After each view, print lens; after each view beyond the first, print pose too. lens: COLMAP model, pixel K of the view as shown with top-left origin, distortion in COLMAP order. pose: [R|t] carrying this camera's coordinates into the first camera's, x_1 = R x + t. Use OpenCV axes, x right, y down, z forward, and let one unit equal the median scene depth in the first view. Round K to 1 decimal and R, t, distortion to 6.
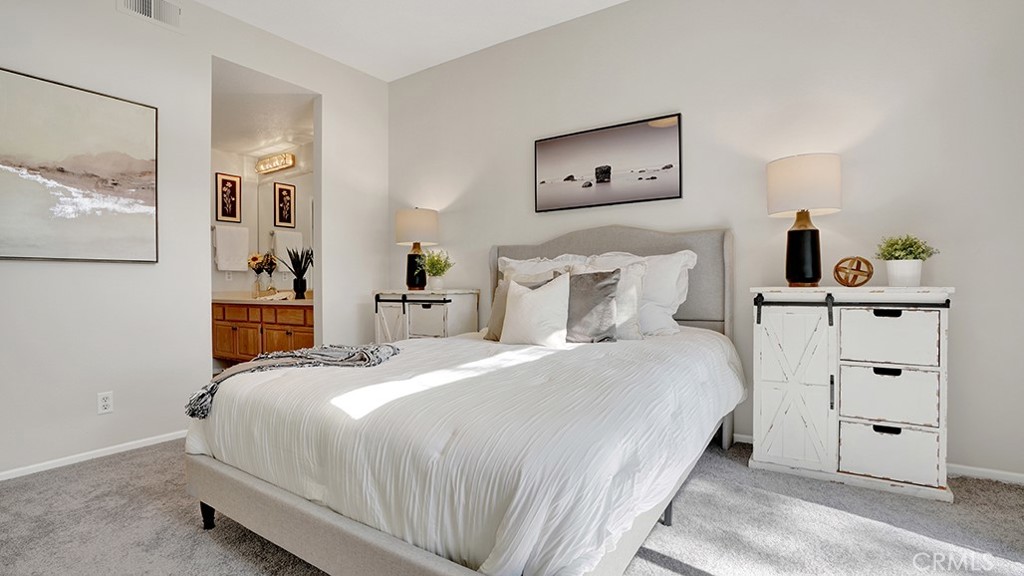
lens RADIAL K [[532.1, 0, 483.0], [0, 532.1, 284.1], [0, 0, 1]] dist [0.002587, 0.000354]
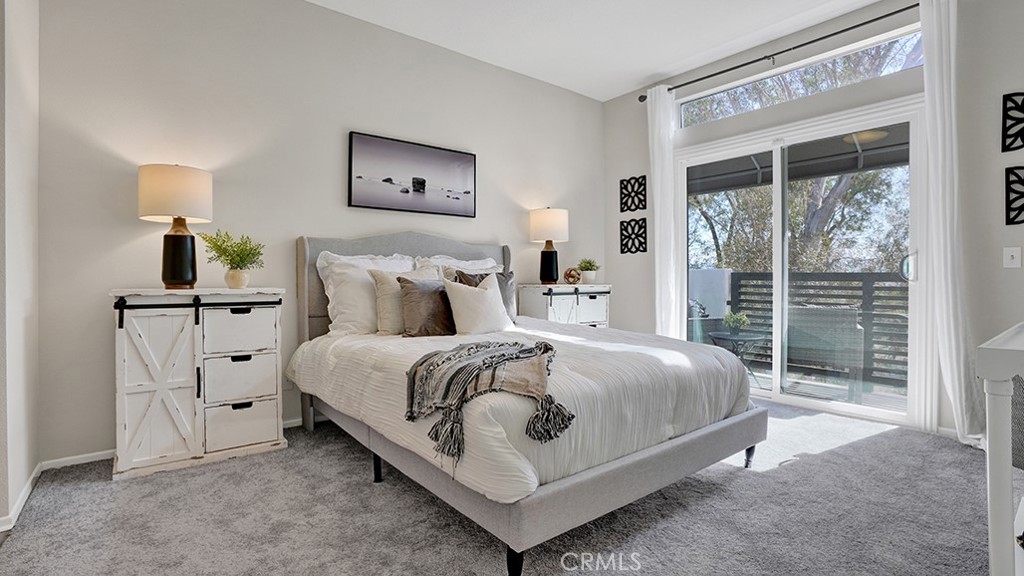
lens RADIAL K [[487.4, 0, 523.0], [0, 487.4, 287.4], [0, 0, 1]] dist [-0.052796, 0.019272]
pose [[0.262529, -0.000312, 0.964924, -0.650459], [0.000950, 1.000000, 0.000065, 0.010459], [-0.964924, 0.000900, 0.262529, 0.471766]]
